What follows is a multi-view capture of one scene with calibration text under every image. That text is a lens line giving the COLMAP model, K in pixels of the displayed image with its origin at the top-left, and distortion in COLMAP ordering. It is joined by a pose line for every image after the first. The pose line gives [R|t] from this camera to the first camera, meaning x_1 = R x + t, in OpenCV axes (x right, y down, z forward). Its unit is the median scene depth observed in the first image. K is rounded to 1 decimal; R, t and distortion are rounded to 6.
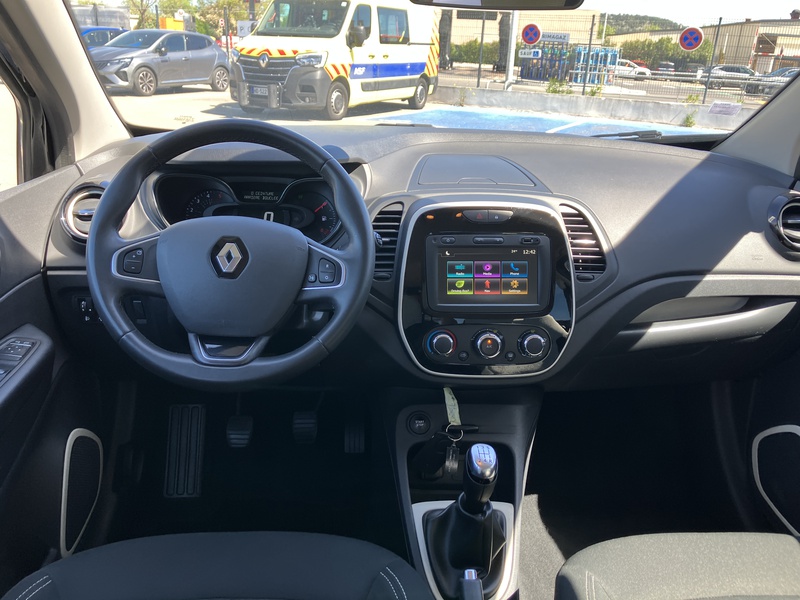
lens RADIAL K [[657.6, 0, 402.2], [0, 657.6, 307.2], [0, 0, 1]] dist [0.026539, -0.027126]
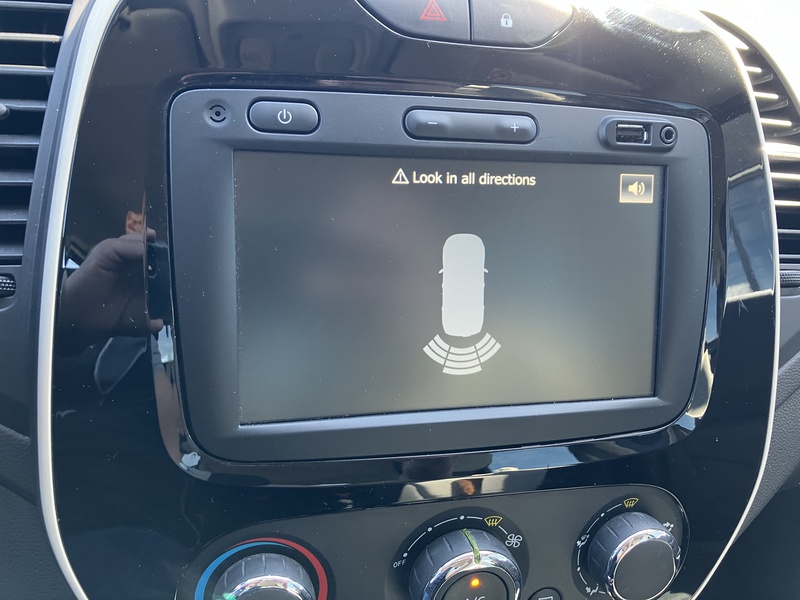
lens RADIAL K [[657.6, 0, 407.7], [0, 657.6, 306.4], [0, 0, 1]] dist [0.026539, -0.027126]
pose [[0.980218, -0.014171, 0.197412, 0.066378], [-0.007082, 0.994283, 0.106537, -0.065603], [-0.197793, -0.105828, 0.974514, 0.790795]]
